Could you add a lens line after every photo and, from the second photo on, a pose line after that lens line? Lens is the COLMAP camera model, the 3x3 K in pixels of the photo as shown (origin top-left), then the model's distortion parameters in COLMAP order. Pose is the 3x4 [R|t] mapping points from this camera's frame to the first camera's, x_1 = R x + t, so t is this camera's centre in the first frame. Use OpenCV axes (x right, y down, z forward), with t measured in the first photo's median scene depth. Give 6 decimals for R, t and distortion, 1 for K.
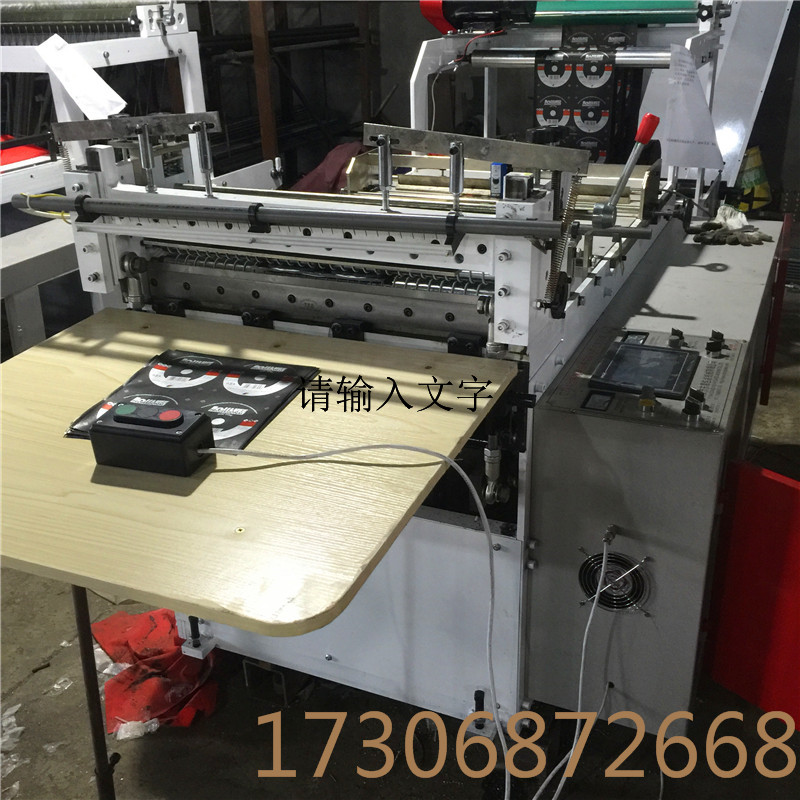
lens RADIAL K [[906.8, 0, 397.7], [0, 906.8, 383.0], [0, 0, 1]] dist [0.070106, -0.055389]
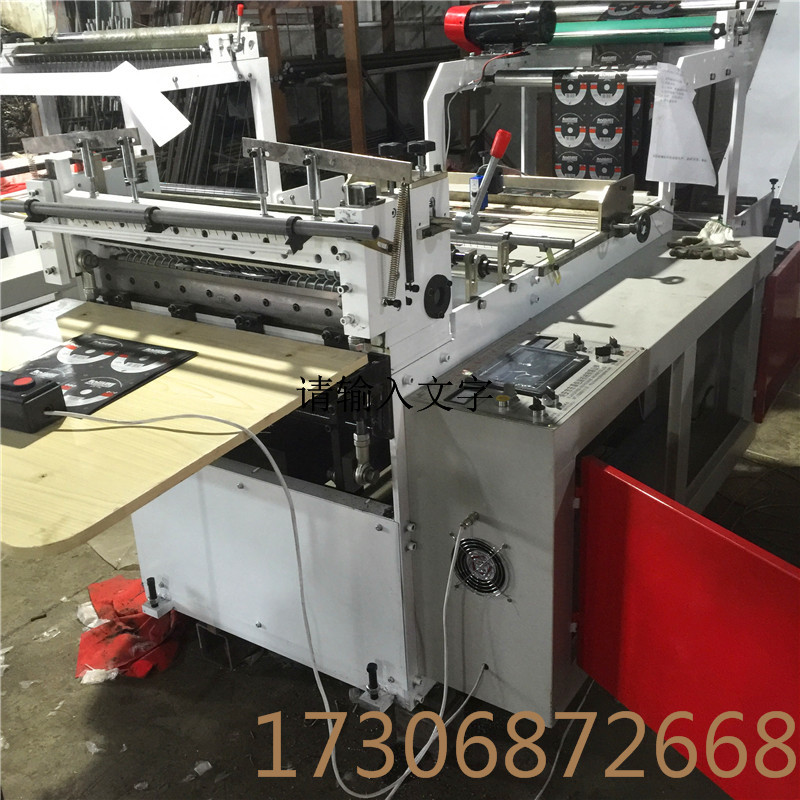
lens RADIAL K [[905.5, 0, 400.9], [0, 905.5, 380.8], [0, 0, 1]] dist [0.063016, -0.020626]
pose [[0.985292, 0.042977, -0.165388, 0.270514], [-0.046452, 0.998772, -0.017202, 0.020515], [0.164445, 0.024631, 0.986079, -0.057814]]
